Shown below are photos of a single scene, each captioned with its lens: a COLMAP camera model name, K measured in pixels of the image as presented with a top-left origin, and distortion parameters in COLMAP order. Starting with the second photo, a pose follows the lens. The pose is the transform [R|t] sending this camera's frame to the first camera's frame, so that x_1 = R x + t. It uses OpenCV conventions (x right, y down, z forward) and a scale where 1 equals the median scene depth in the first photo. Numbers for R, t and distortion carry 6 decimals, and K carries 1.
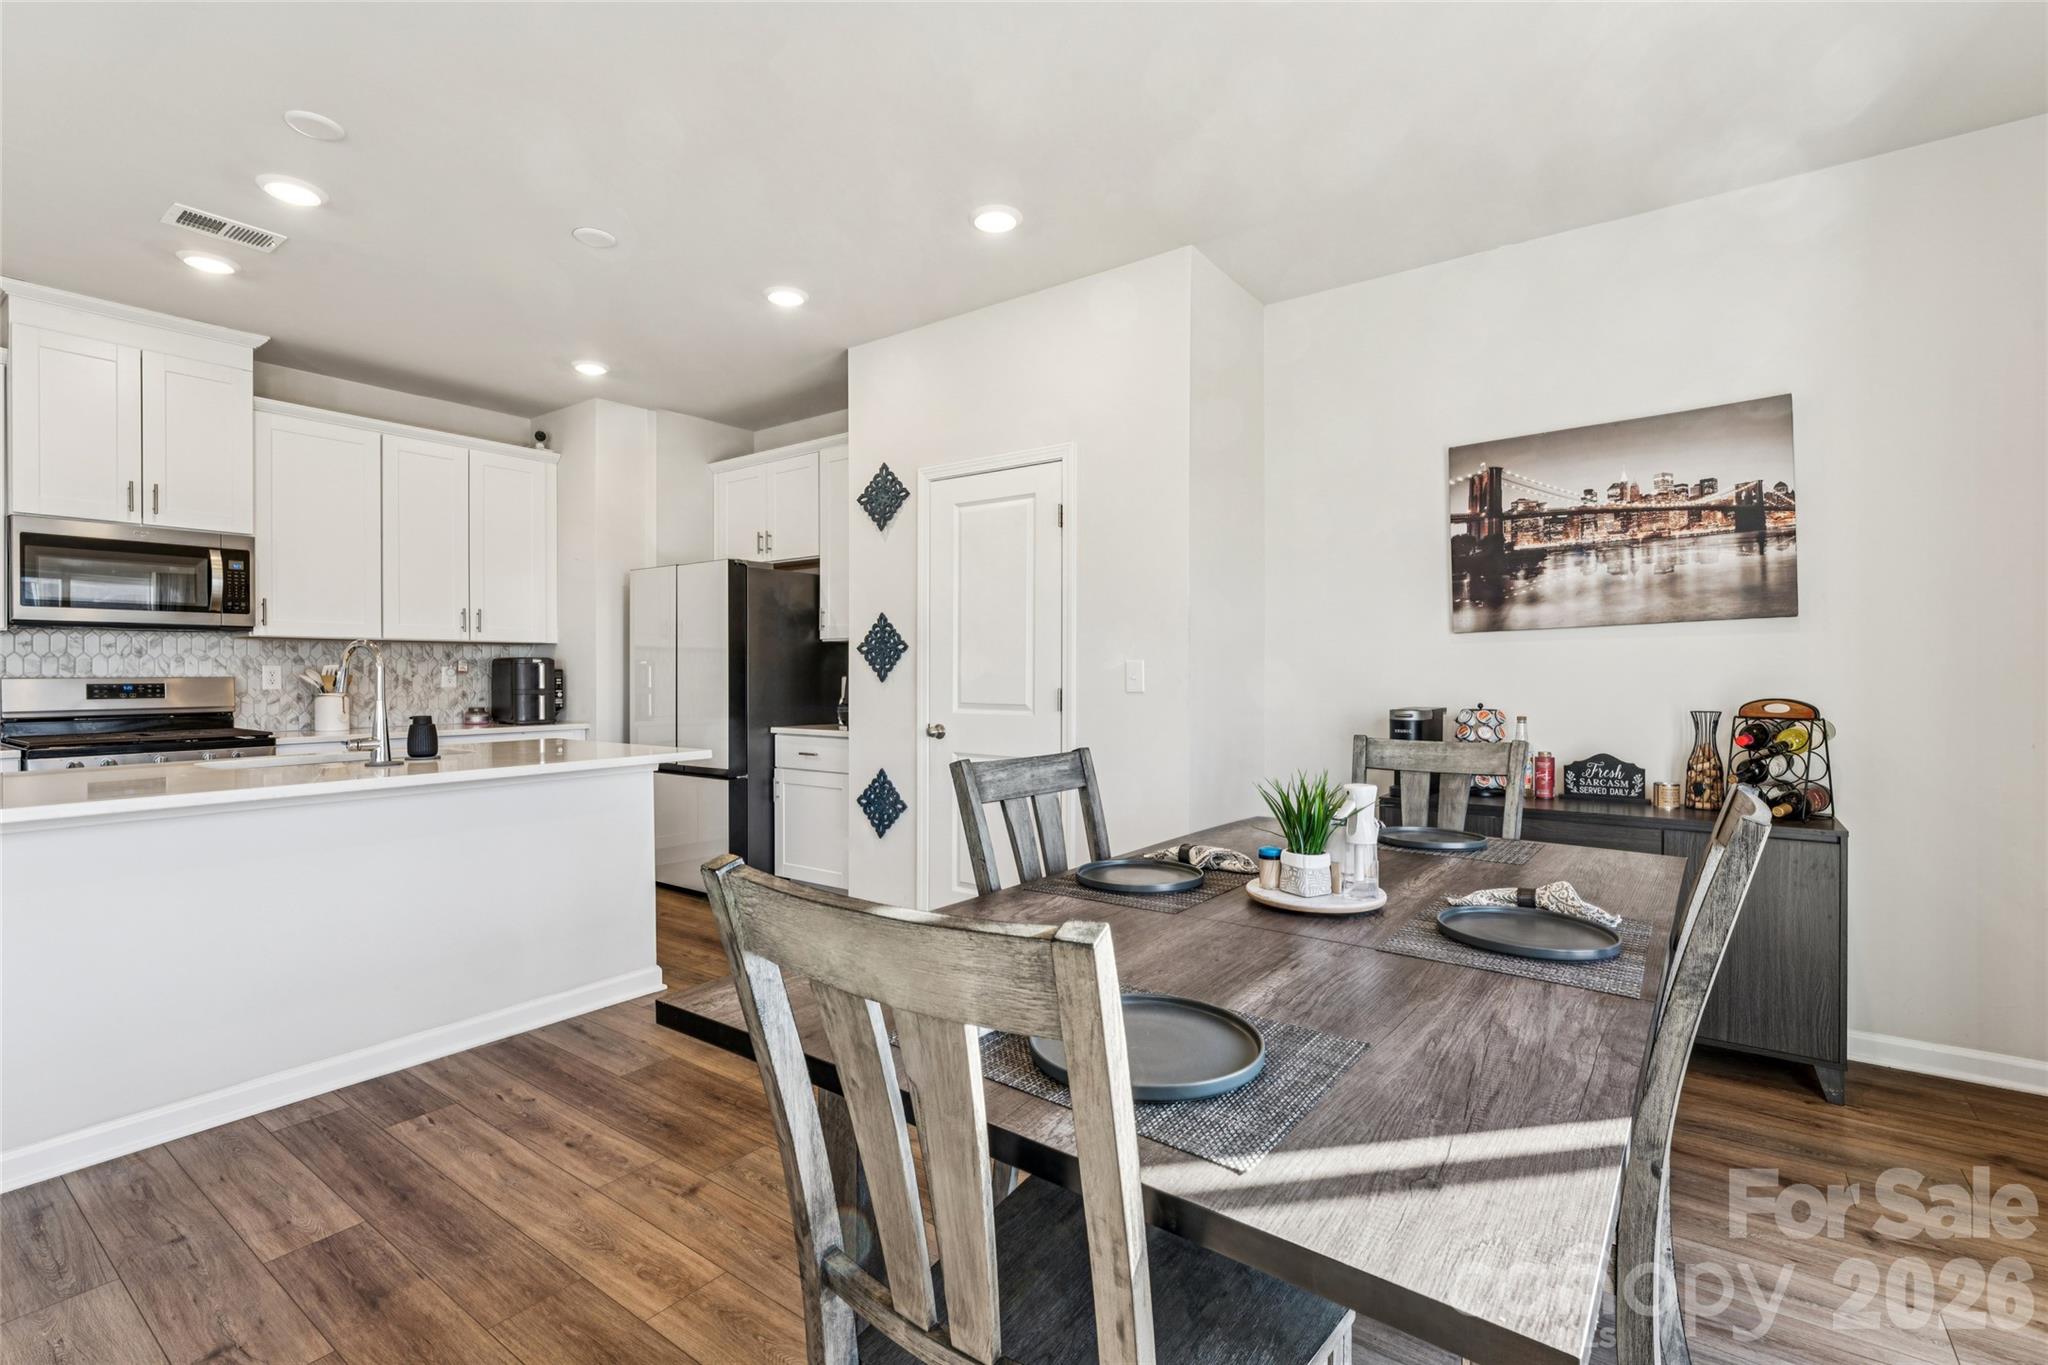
lens RADIAL K [[929.9, 0, 1022.6], [0, 929.9, 677.4], [0, 0, 1]] dist [0.004290, -0.003370]
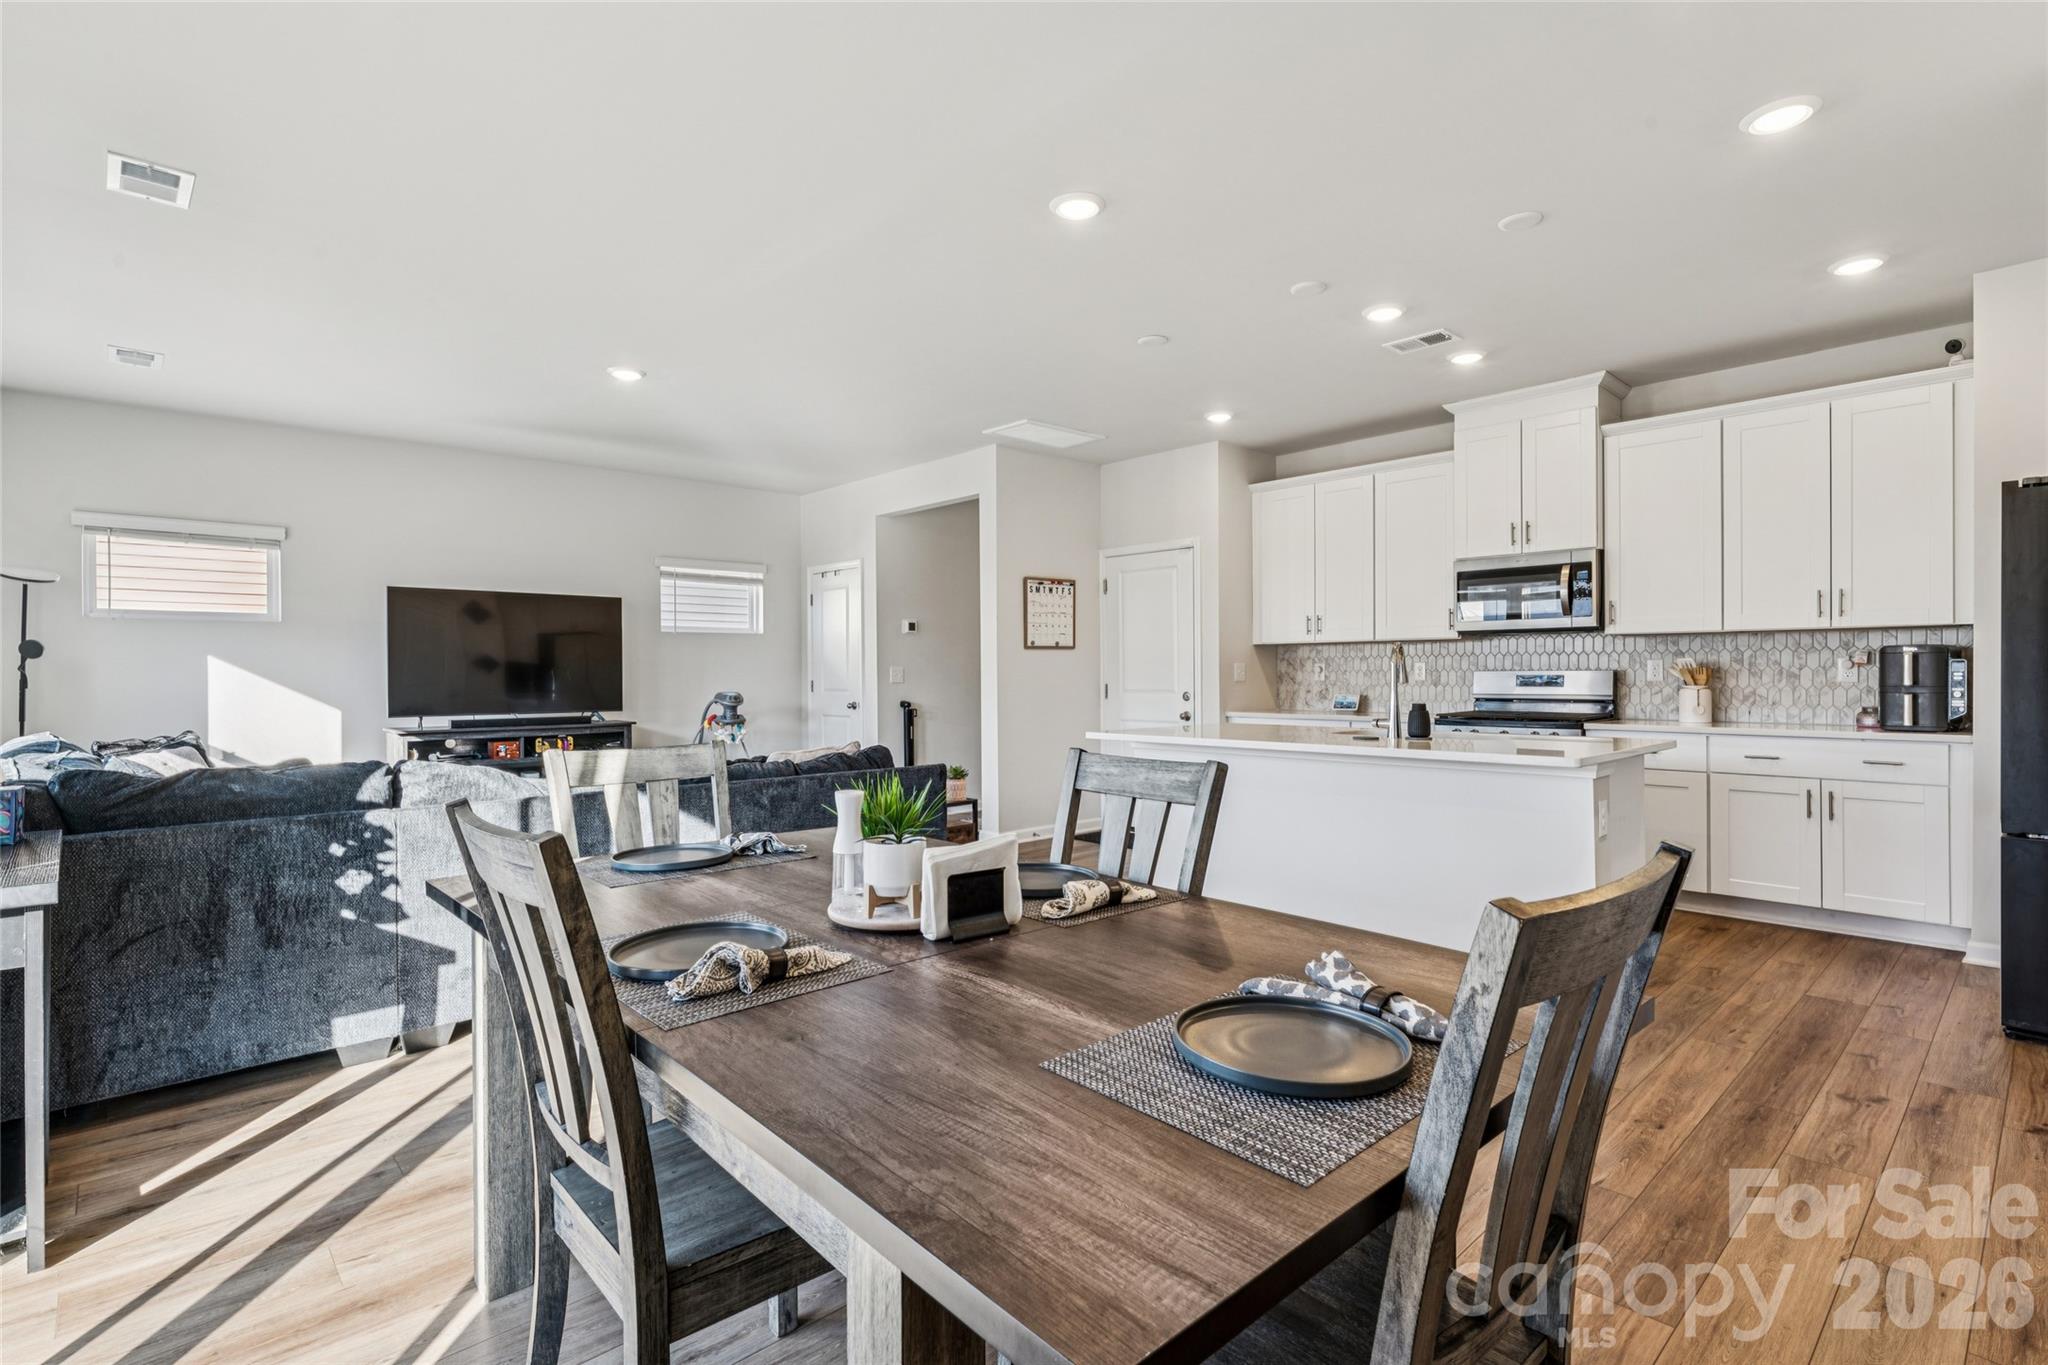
lens RADIAL K [[929.9, 0, 1023.0], [0, 929.9, 668.3], [0, 0, 1]] dist [0.004290, -0.003370]
pose [[-0.180671, -0.002482, -0.983540, 0.509658], [-0.000119, 0.999997, -0.002502, 0.000401], [0.983544, -0.000335, -0.180671, 0.589755]]
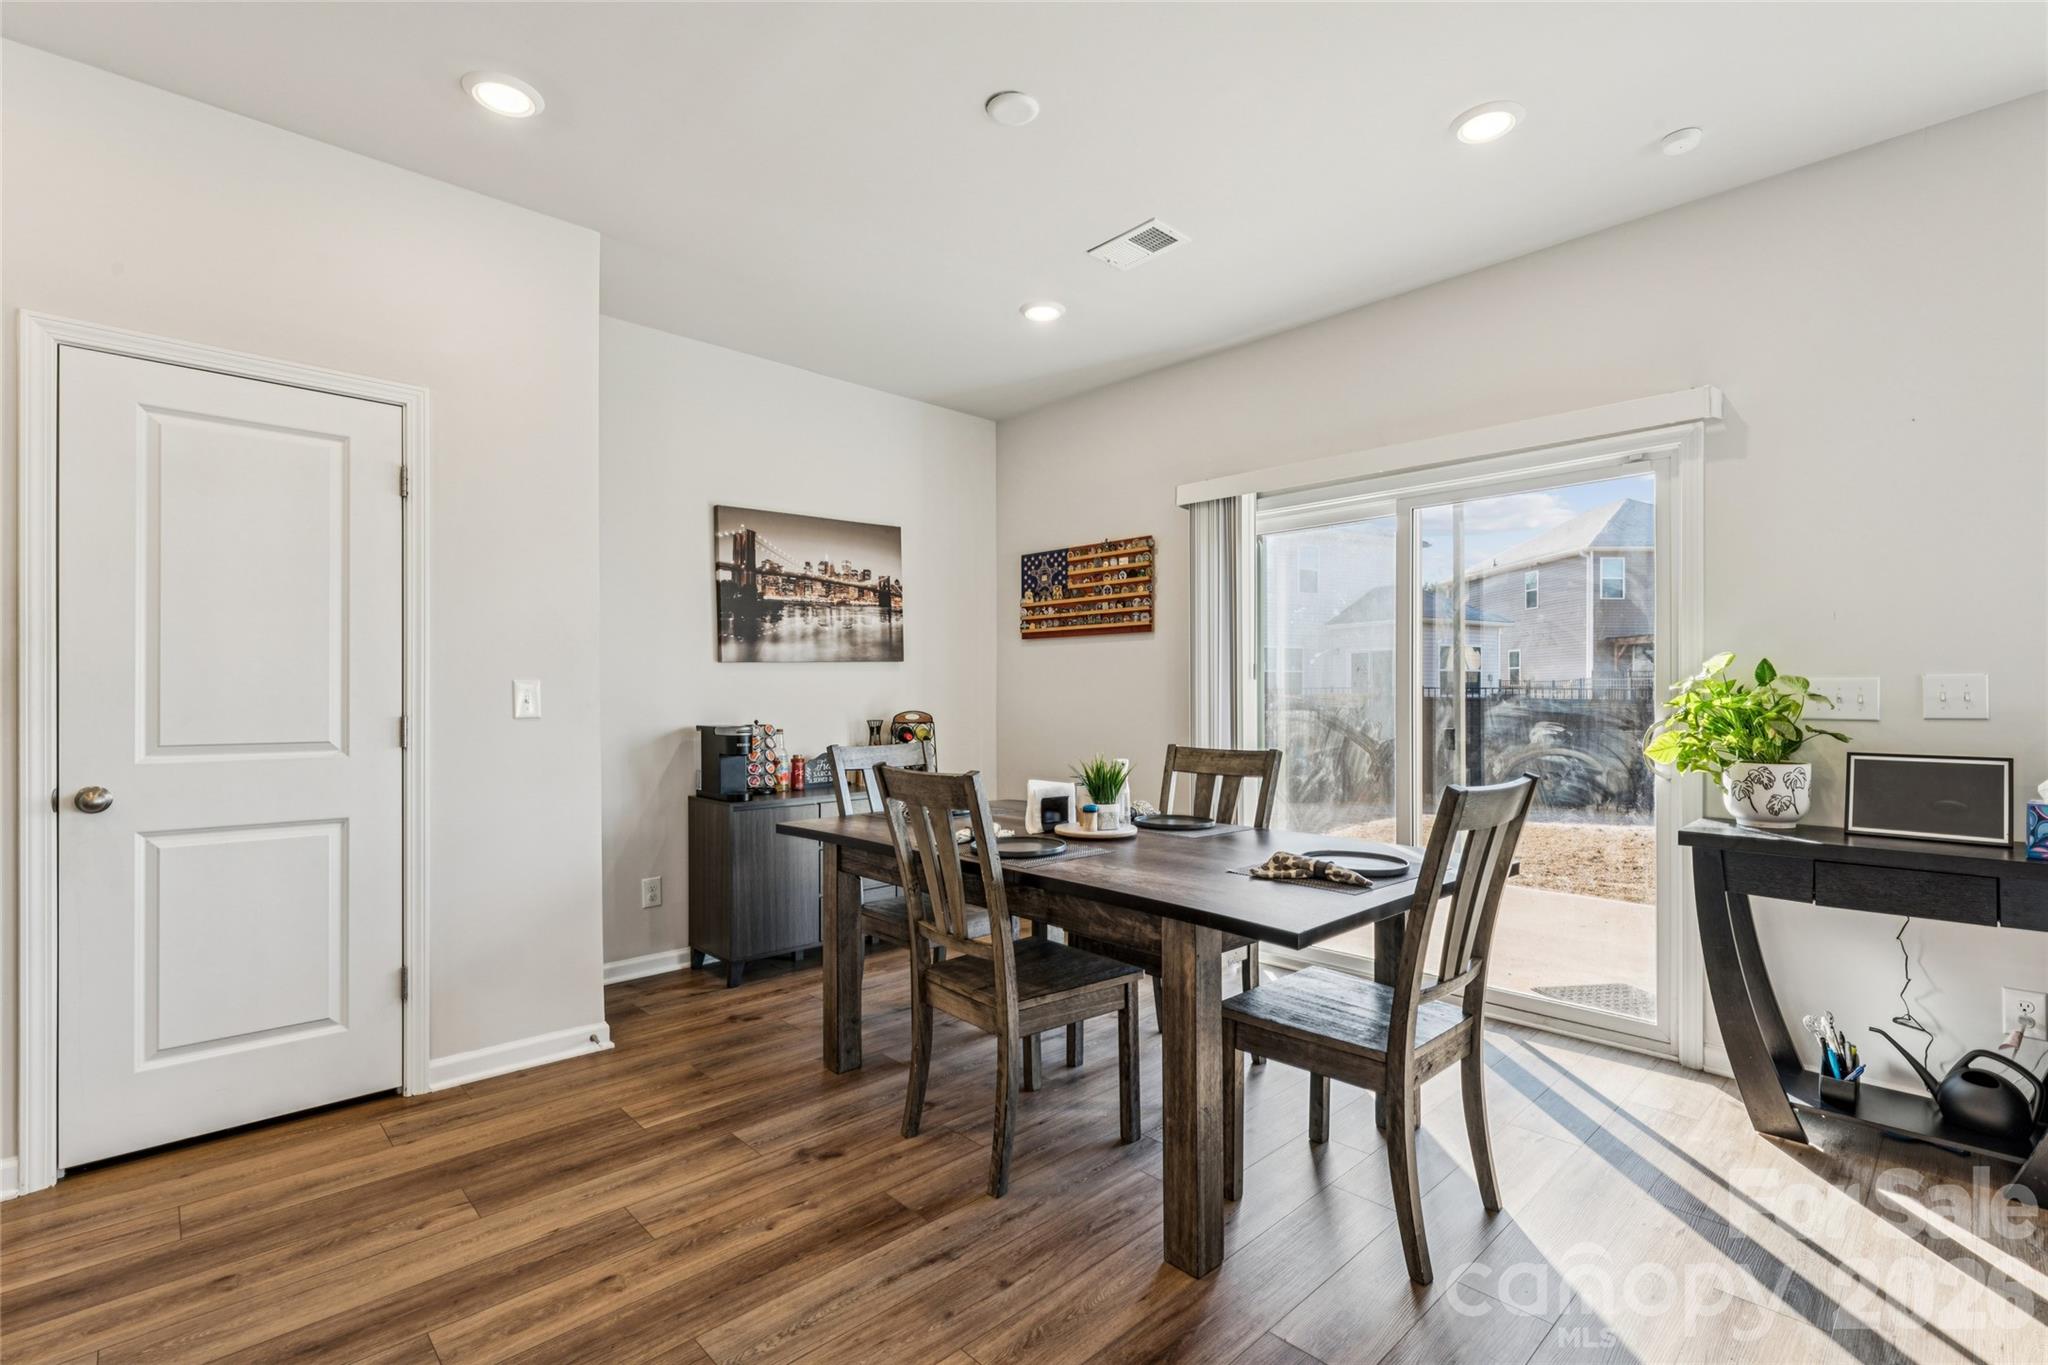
lens RADIAL K [[929.9, 0, 1024.6], [0, 929.9, 693.4], [0, 0, 1]] dist [0.004290, -0.003370]
pose [[0.173685, 0.003421, 0.984795, -0.604033], [0.006751, 0.999966, -0.004664, 0.000438], [-0.984778, 0.007459, 0.173656, 0.391381]]
